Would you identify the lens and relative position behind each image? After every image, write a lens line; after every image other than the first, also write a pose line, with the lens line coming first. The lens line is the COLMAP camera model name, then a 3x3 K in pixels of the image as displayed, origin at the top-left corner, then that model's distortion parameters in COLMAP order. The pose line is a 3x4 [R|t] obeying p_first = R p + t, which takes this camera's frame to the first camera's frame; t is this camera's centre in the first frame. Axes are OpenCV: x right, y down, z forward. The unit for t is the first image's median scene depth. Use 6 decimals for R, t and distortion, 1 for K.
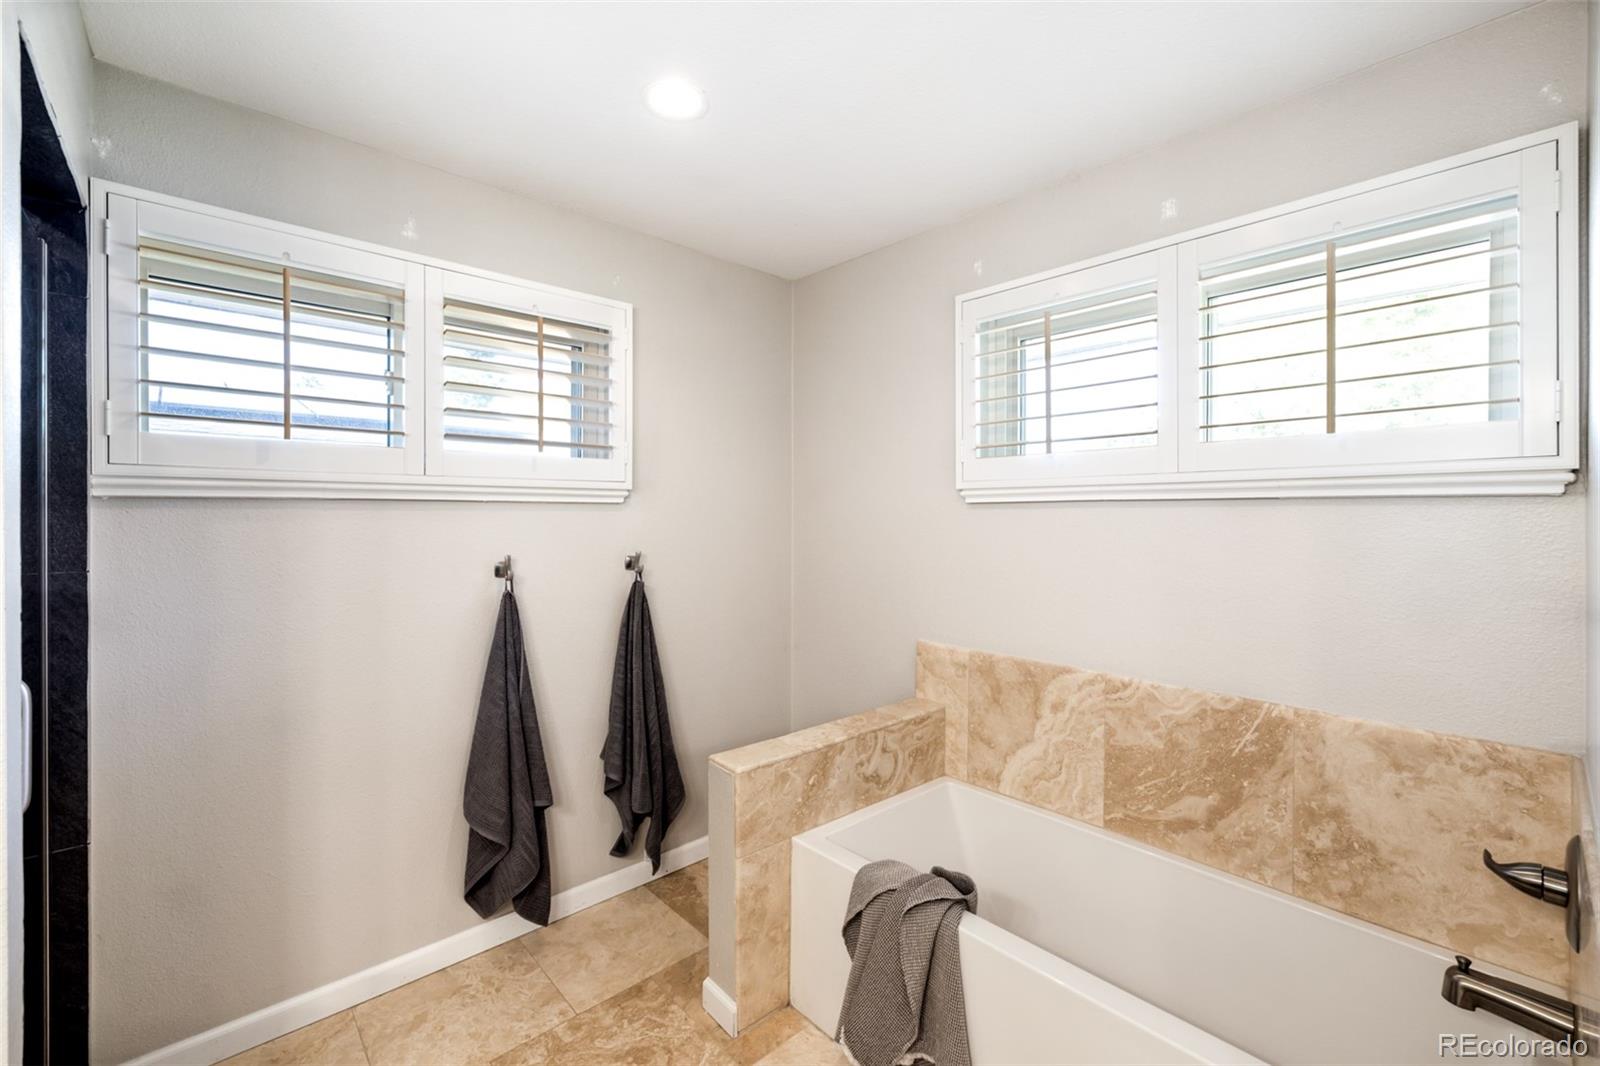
lens RADIAL K [[666.6, 0, 800.8], [0, 666.6, 517.2], [0, 0, 1]] dist [-0.009117, -0.000291]
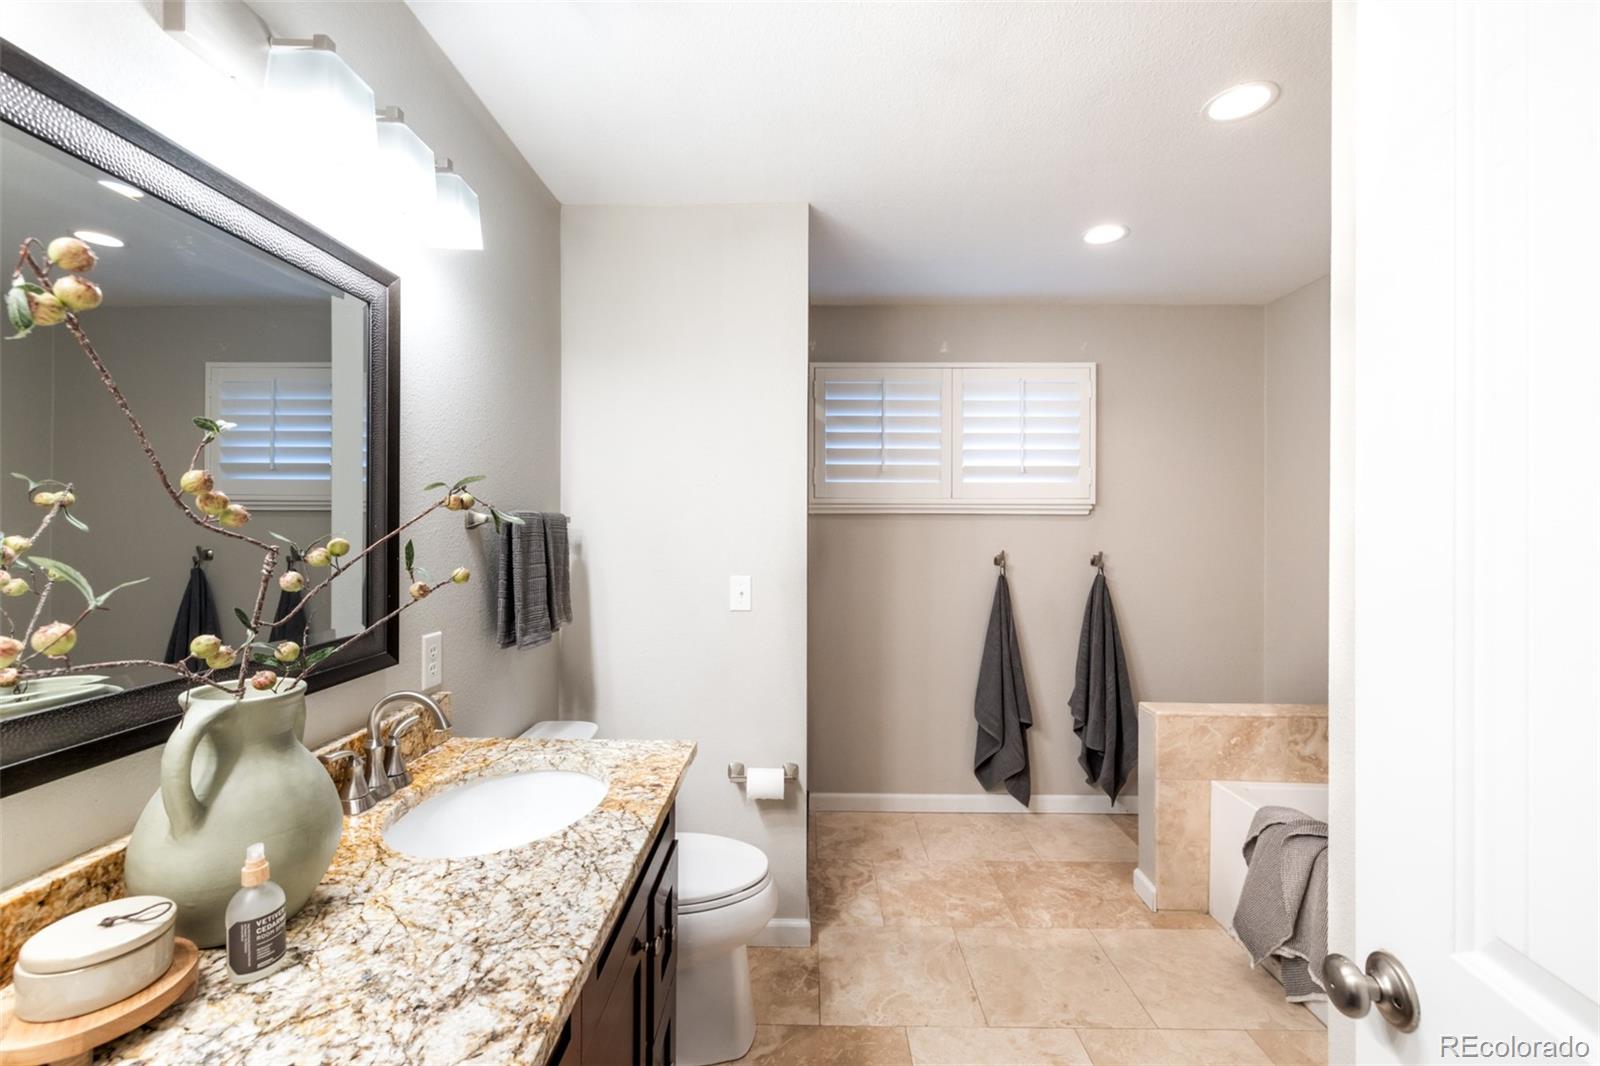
lens RADIAL K [[666.6, 0, 801.9], [0, 666.6, 526.3], [0, 0, 1]] dist [-0.009117, -0.000291]
pose [[0.724069, -0.004780, -0.689711, 0.275028], [-0.001833, 0.999959, -0.008854, 0.017235], [0.689725, 0.007675, 0.724031, -0.408998]]
